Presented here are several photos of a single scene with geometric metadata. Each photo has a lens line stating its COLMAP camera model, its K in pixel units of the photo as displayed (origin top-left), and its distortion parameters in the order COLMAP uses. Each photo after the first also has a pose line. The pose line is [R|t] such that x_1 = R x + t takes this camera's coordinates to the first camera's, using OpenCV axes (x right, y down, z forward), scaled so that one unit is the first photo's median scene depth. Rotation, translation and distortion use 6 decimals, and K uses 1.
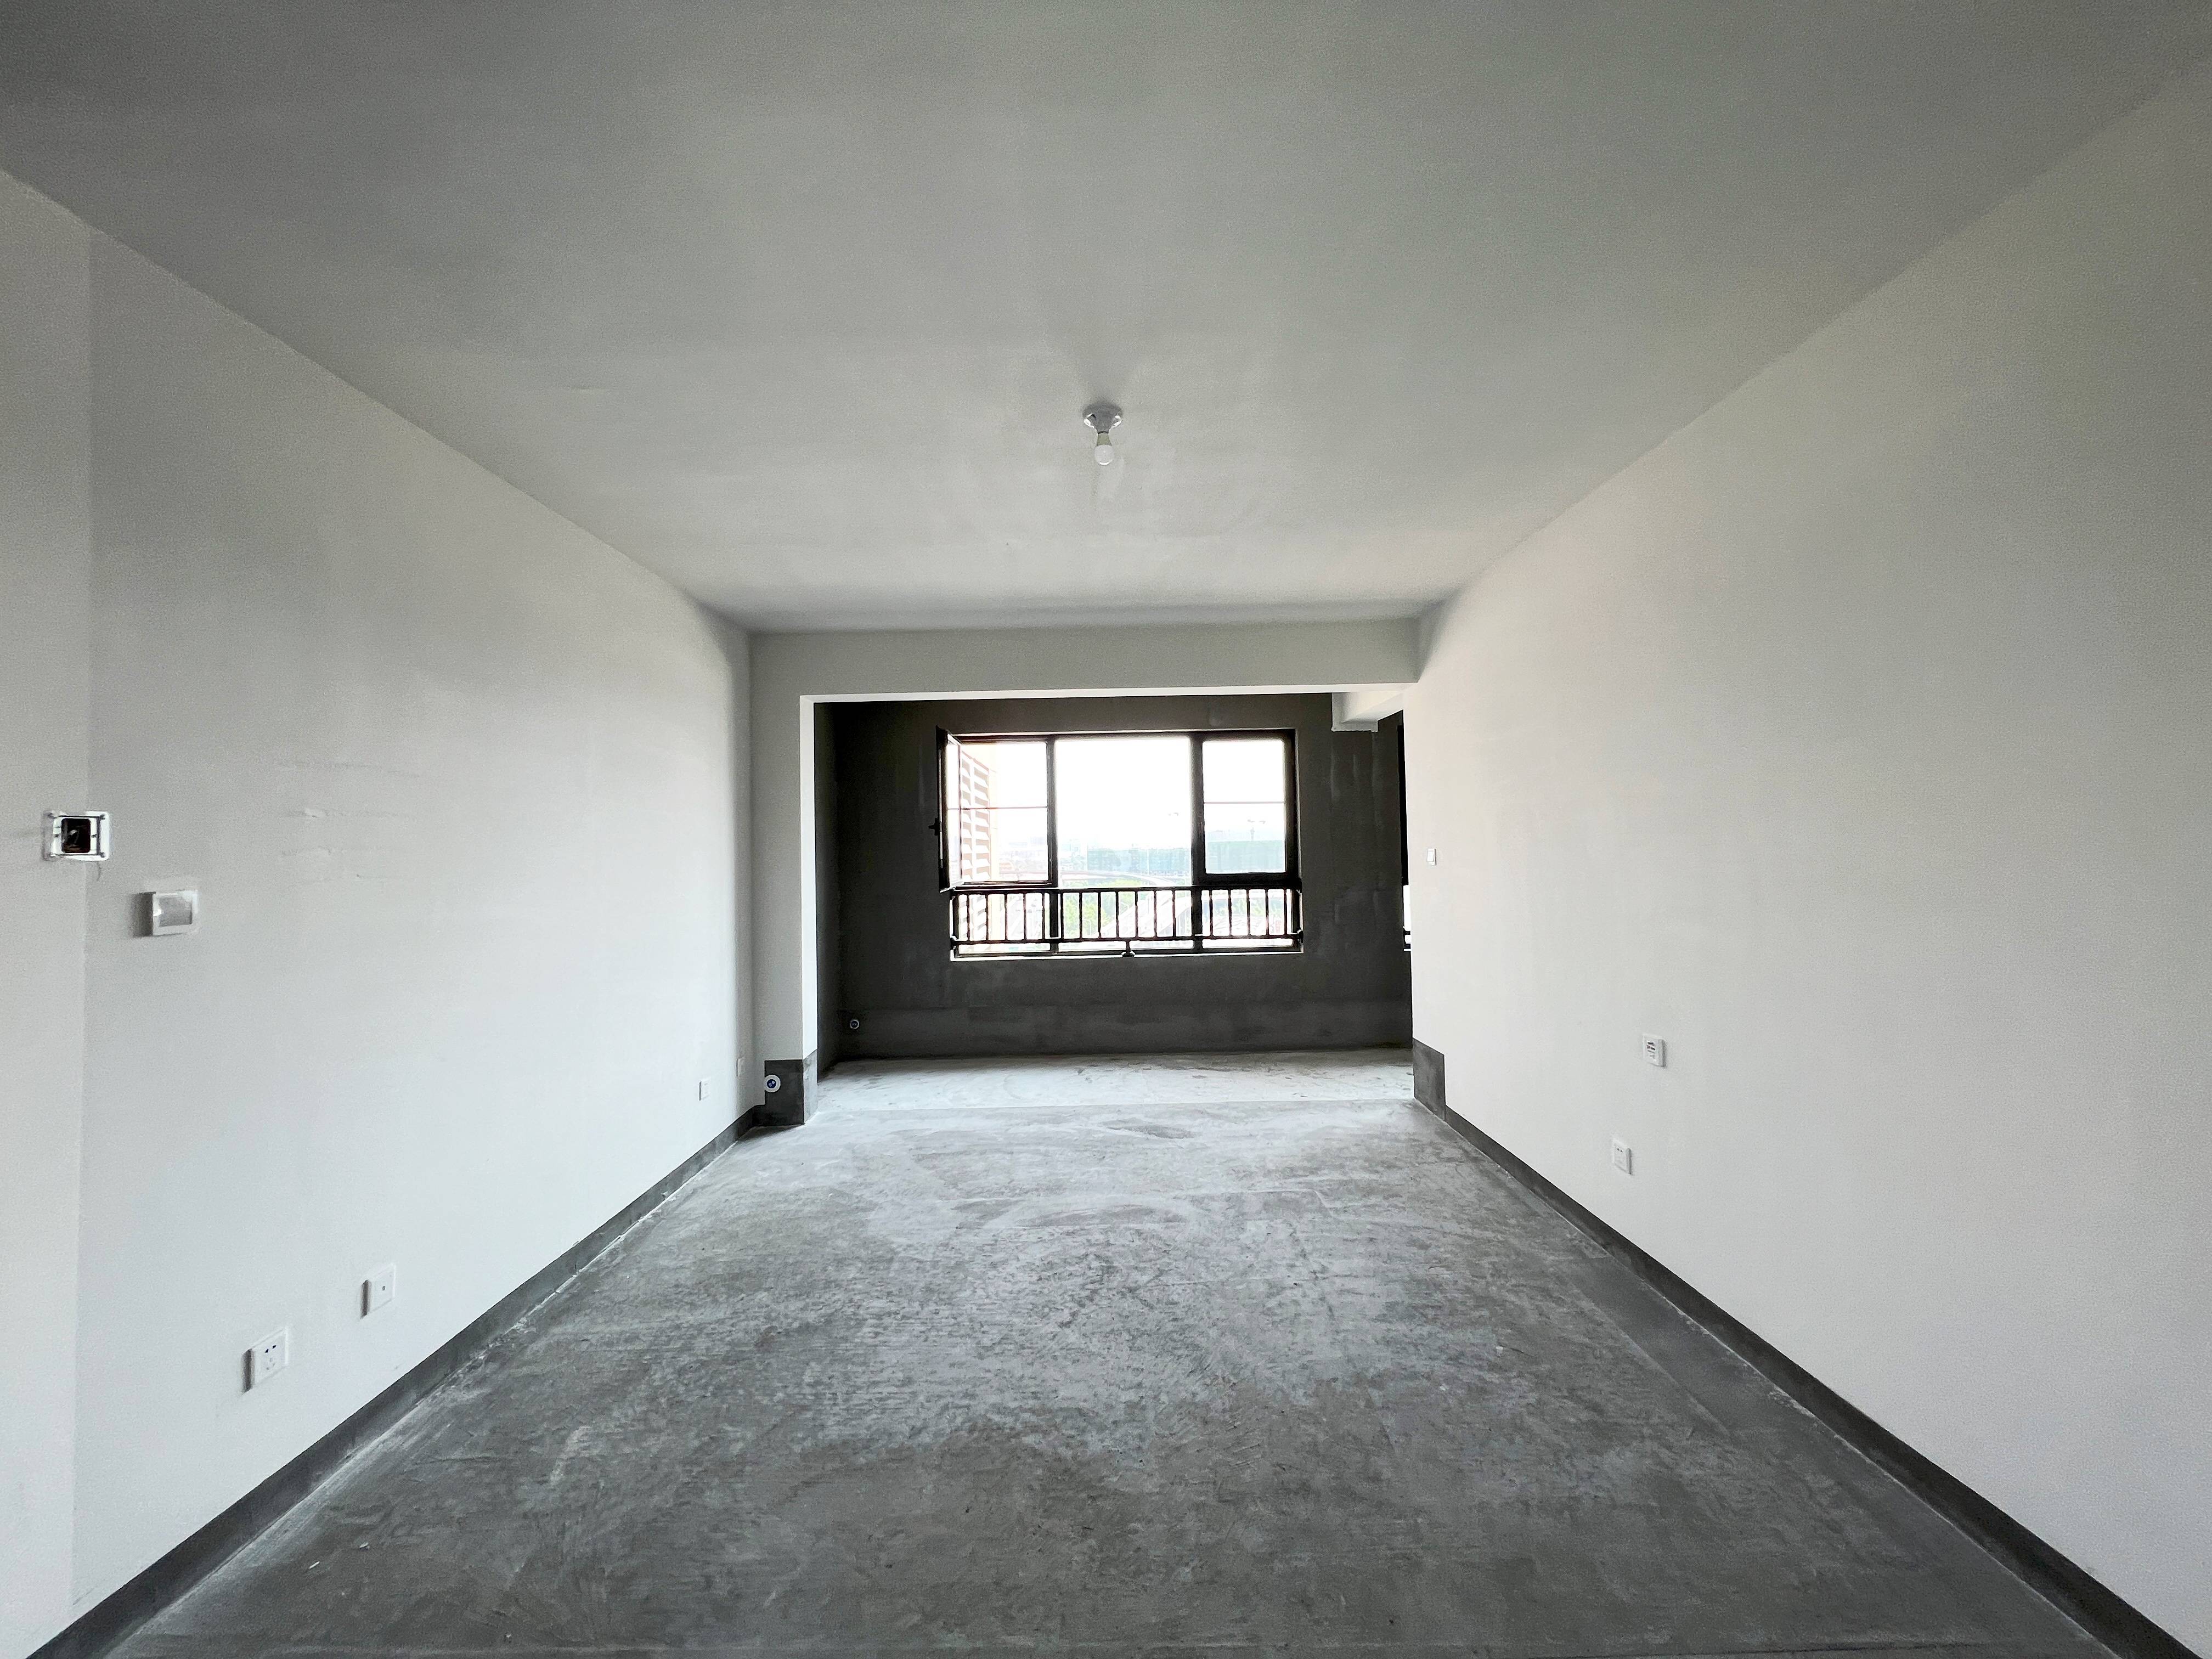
lens RADIAL K [[885.3, 0, 1106.0], [0, 885.3, 829.5], [0, 0, 1]] dist [-0.000071, -0.000088]
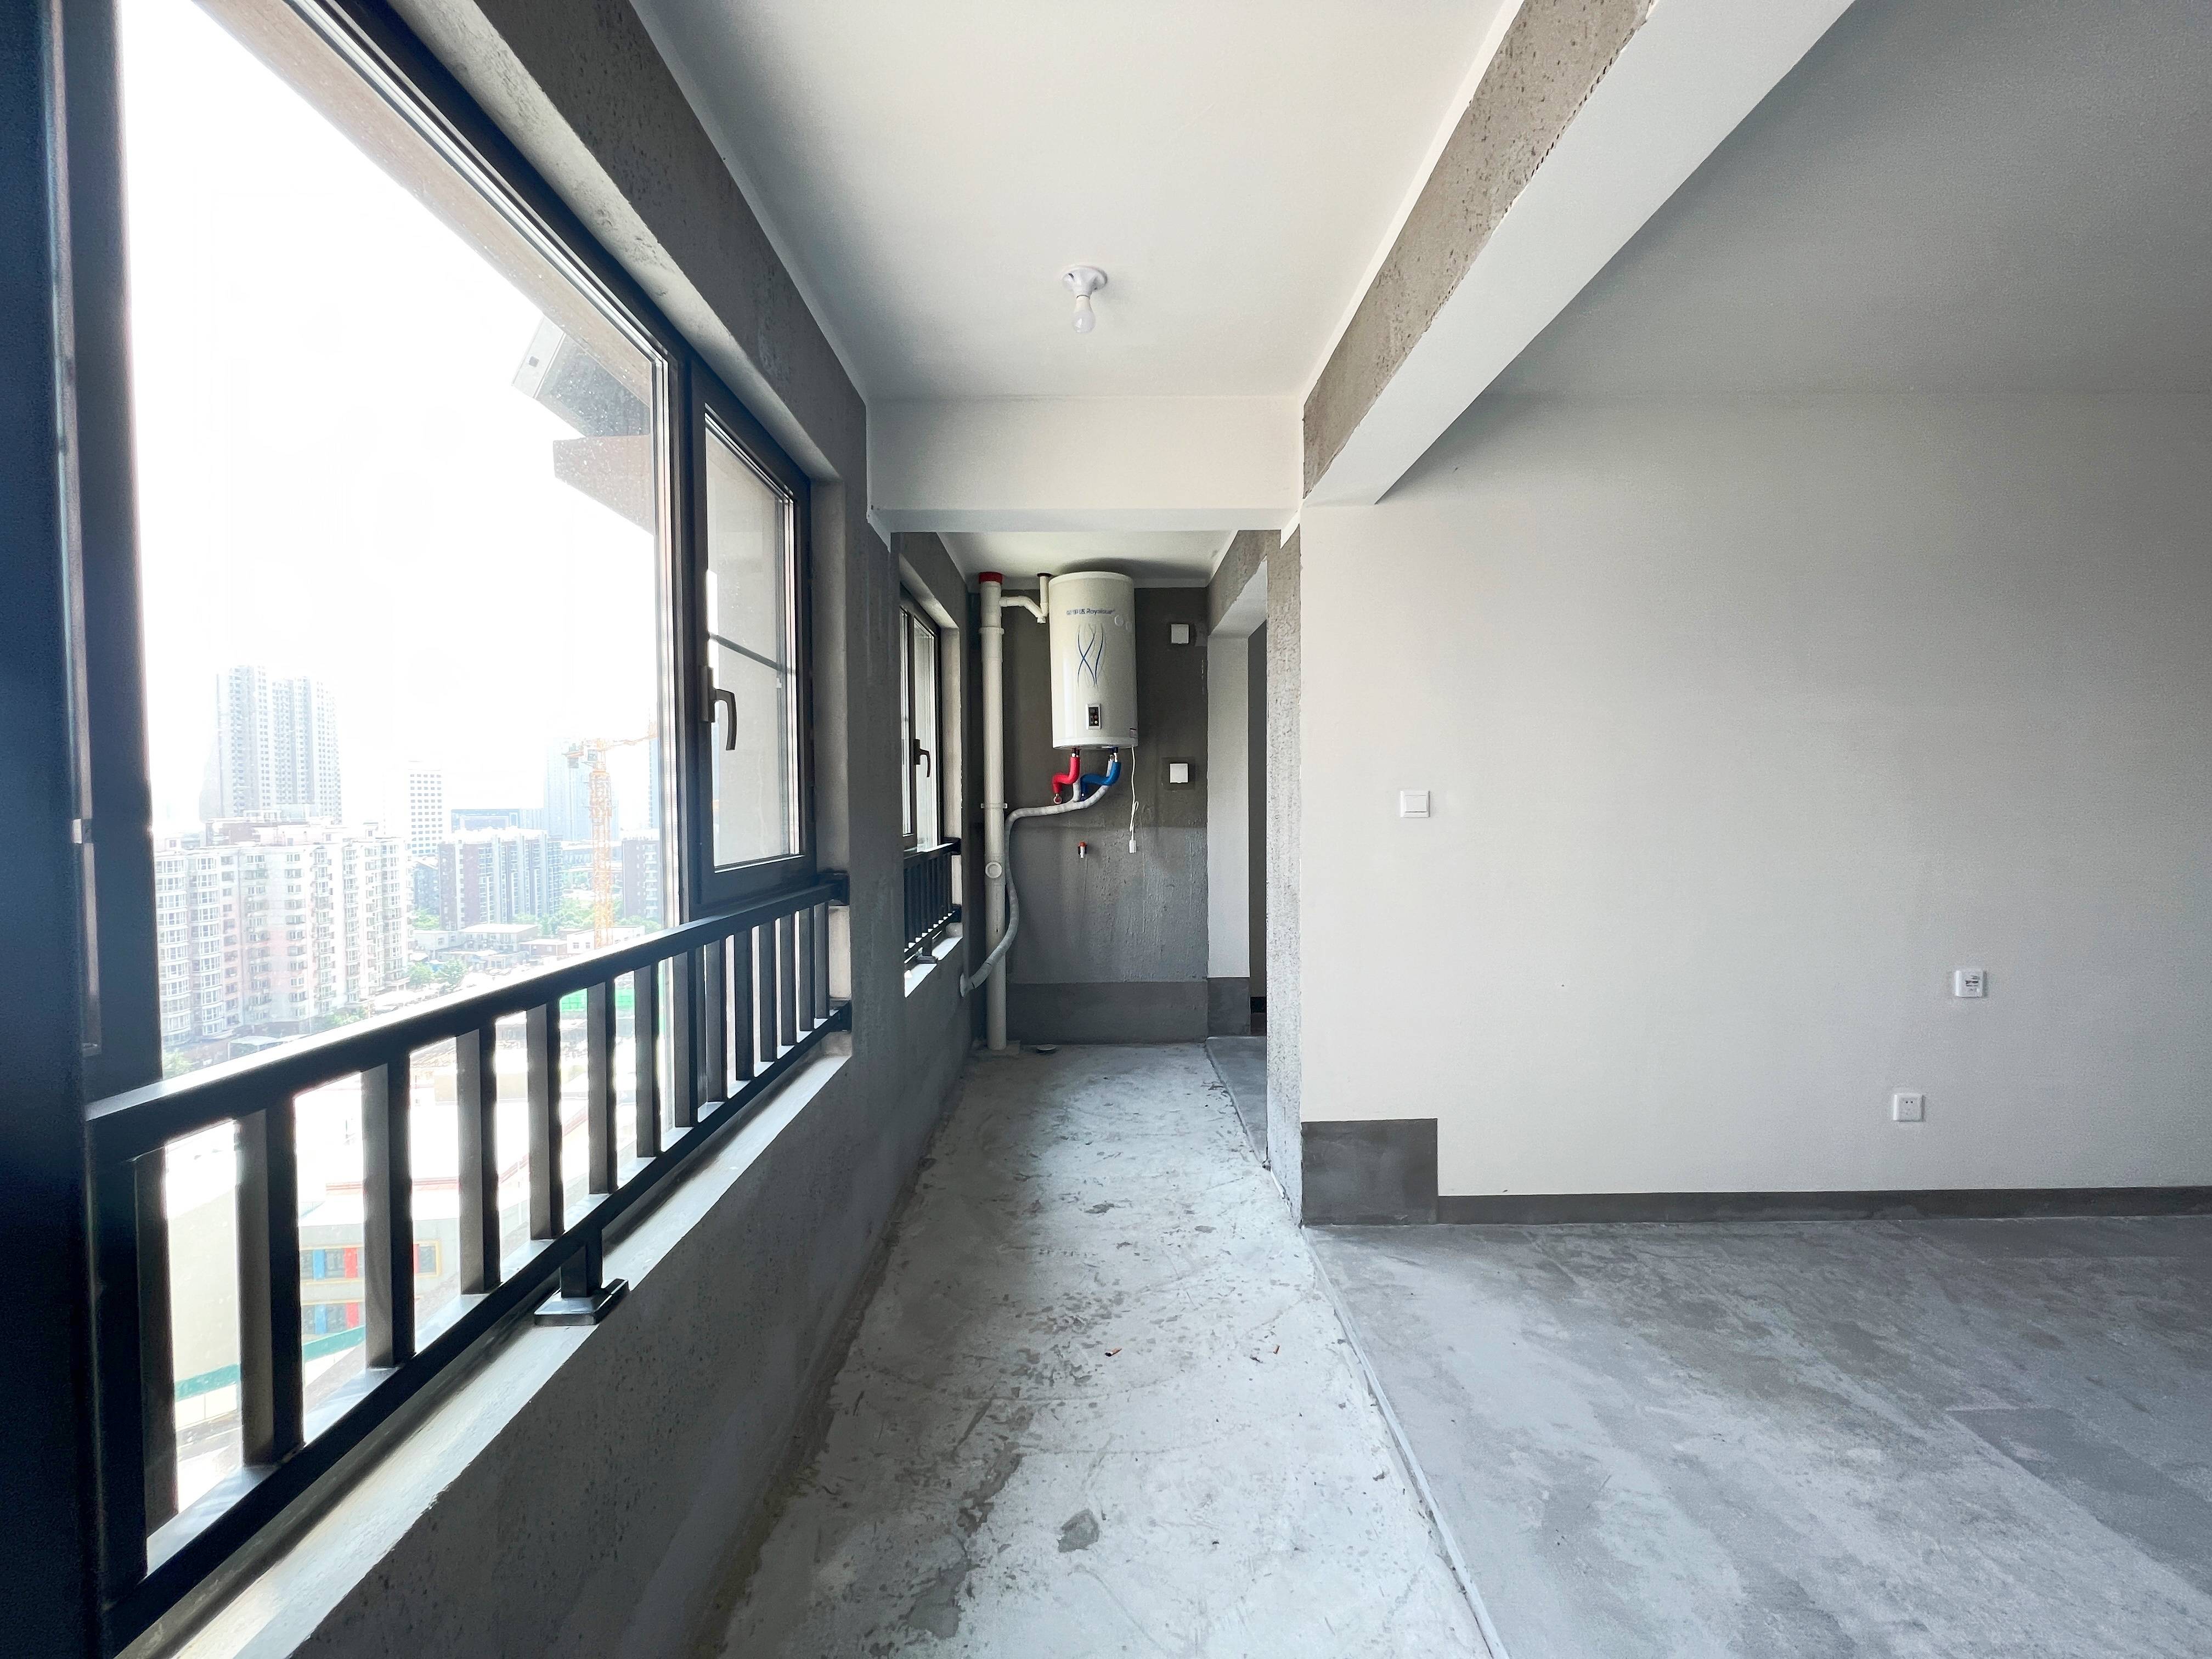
lens RADIAL K [[885.3, 0, 1106.0], [0, 885.3, 829.5], [0, 0, 1]] dist [-0.000071, -0.000088]
pose [[0.001586, -0.012901, 0.999916, -0.278559], [-0.009043, 0.999876, 0.012914, 0.049743], [-0.999958, -0.009063, 0.001469, 1.415849]]
